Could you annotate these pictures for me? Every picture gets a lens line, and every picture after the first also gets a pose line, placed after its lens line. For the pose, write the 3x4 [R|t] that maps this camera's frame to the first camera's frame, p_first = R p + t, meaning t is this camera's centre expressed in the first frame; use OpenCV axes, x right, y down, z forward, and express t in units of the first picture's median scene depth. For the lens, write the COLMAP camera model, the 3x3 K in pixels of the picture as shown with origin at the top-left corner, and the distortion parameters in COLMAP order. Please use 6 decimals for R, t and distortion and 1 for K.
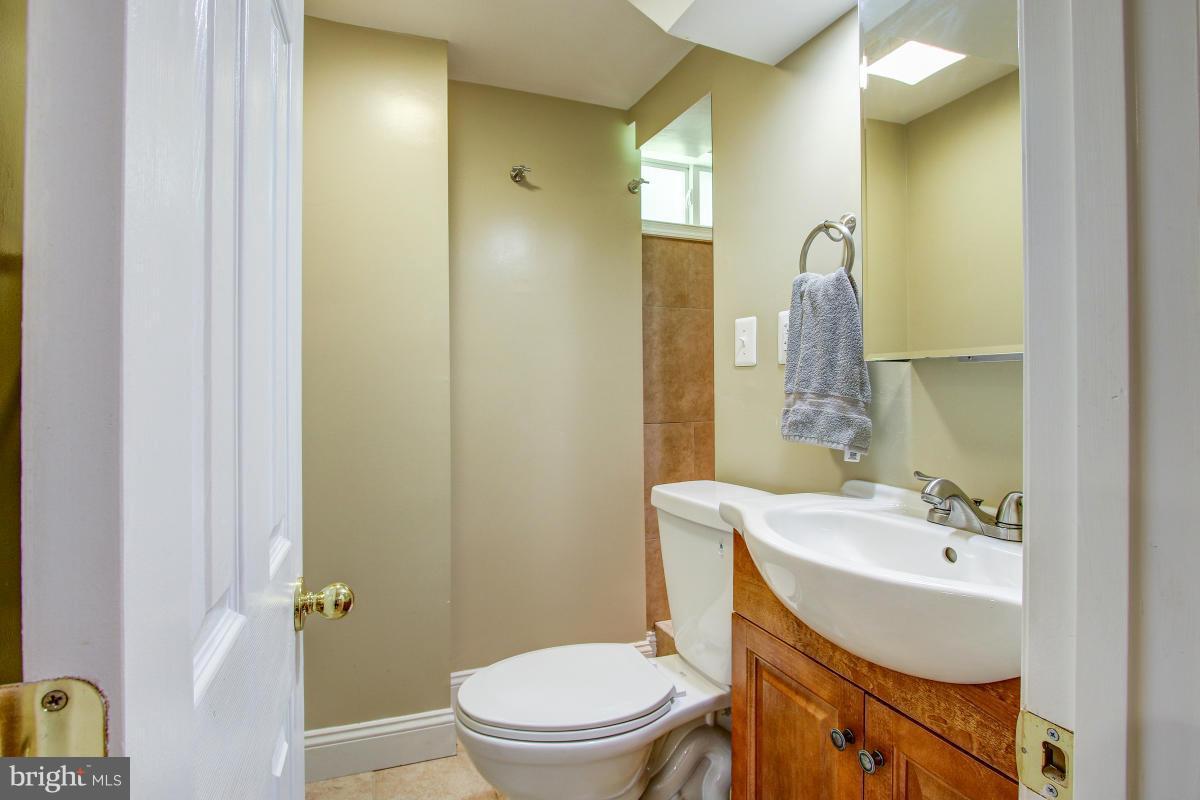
lens RADIAL K [[578.4, 0, 596.8], [0, 578.4, 392.7], [0, 0, 1]] dist [-0.000703, -0.000015]
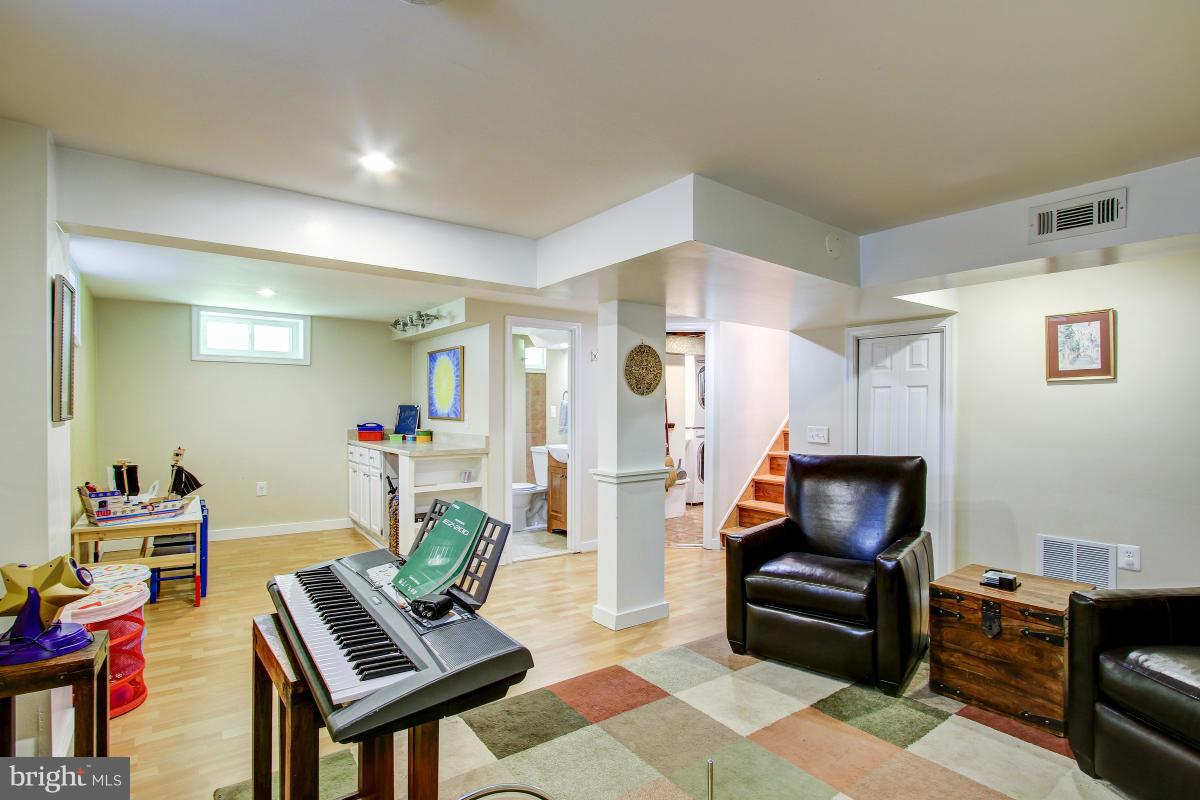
lens RADIAL K [[578.4, 0, 597.7], [0, 578.4, 407.4], [0, 0, 1]] dist [-0.000703, -0.000015]
pose [[0.967597, 0.005741, 0.252436, -0.342813], [-0.003183, 0.999939, -0.010541, -0.054417], [-0.252481, 0.009396, 0.967556, -2.195061]]
